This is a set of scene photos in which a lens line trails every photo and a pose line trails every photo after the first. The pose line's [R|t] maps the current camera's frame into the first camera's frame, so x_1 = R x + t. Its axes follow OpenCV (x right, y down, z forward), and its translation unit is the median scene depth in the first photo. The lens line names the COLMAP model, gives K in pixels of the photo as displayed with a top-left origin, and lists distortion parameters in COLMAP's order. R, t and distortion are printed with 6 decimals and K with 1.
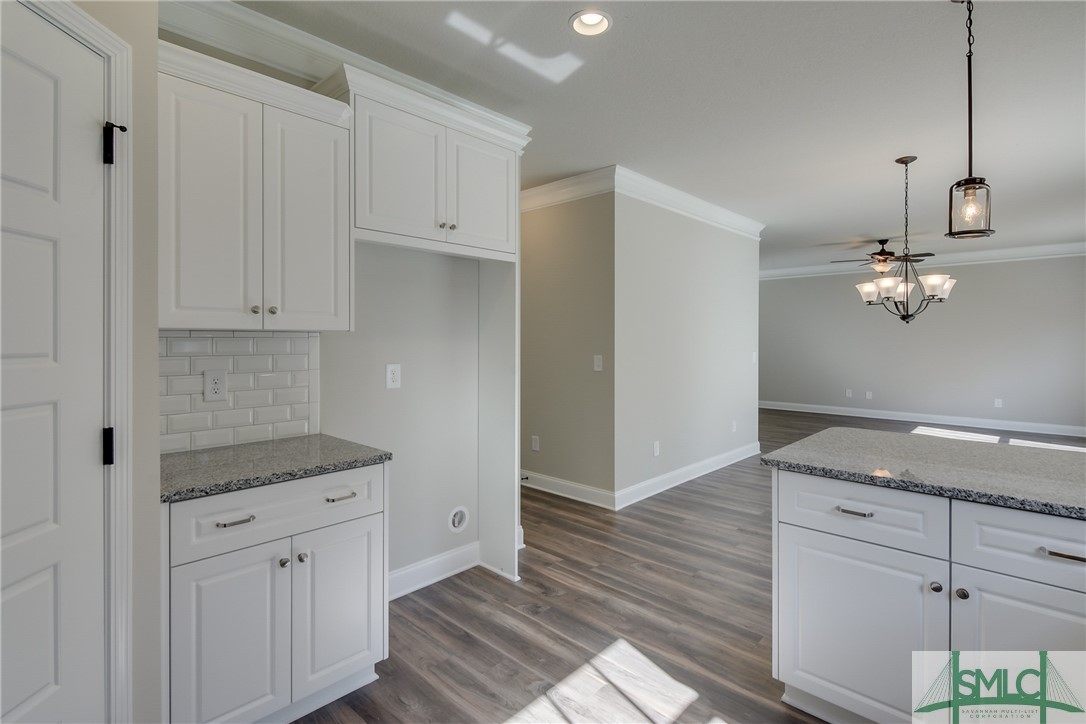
lens RADIAL K [[522.3, 0, 531.5], [0, 522.3, 342.7], [0, 0, 1]] dist [0.013117, -0.004429]
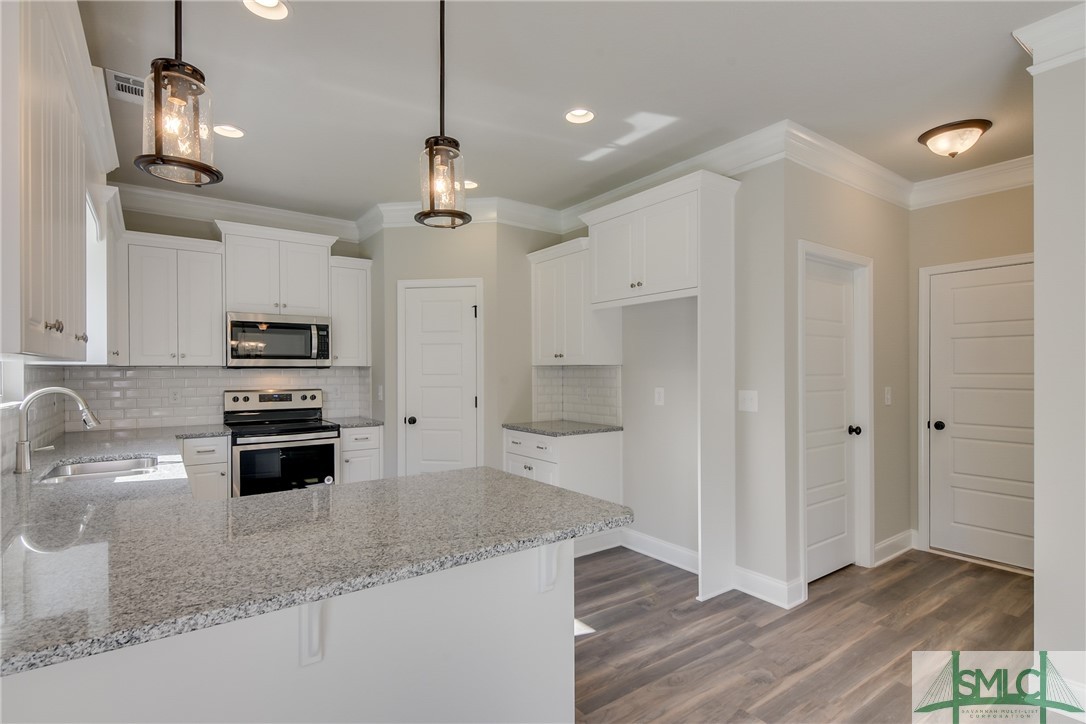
lens RADIAL K [[522.3, 0, 546.7], [0, 522.3, 368.2], [0, 0, 1]] dist [0.013117, -0.004429]
pose [[-0.165673, -0.003535, -0.986174, 1.134053], [-0.001255, 0.999994, -0.003373, -0.004120], [0.986180, 0.000679, -0.165676, 0.941843]]
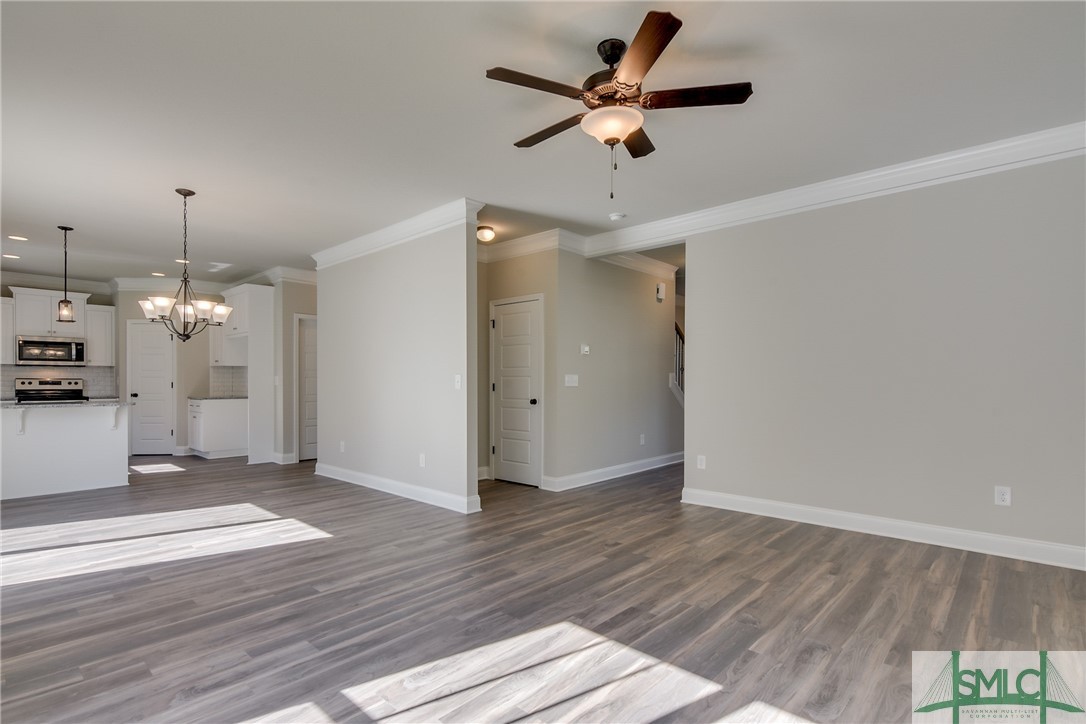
lens RADIAL K [[522.3, 0, 540.9], [0, 522.3, 378.9], [0, 0, 1]] dist [0.013117, -0.004429]
pose [[0.024477, -0.005370, -0.999686, 2.602387], [-0.005663, 0.999969, -0.005510, 0.059465], [0.999684, 0.005796, 0.024446, 2.437940]]
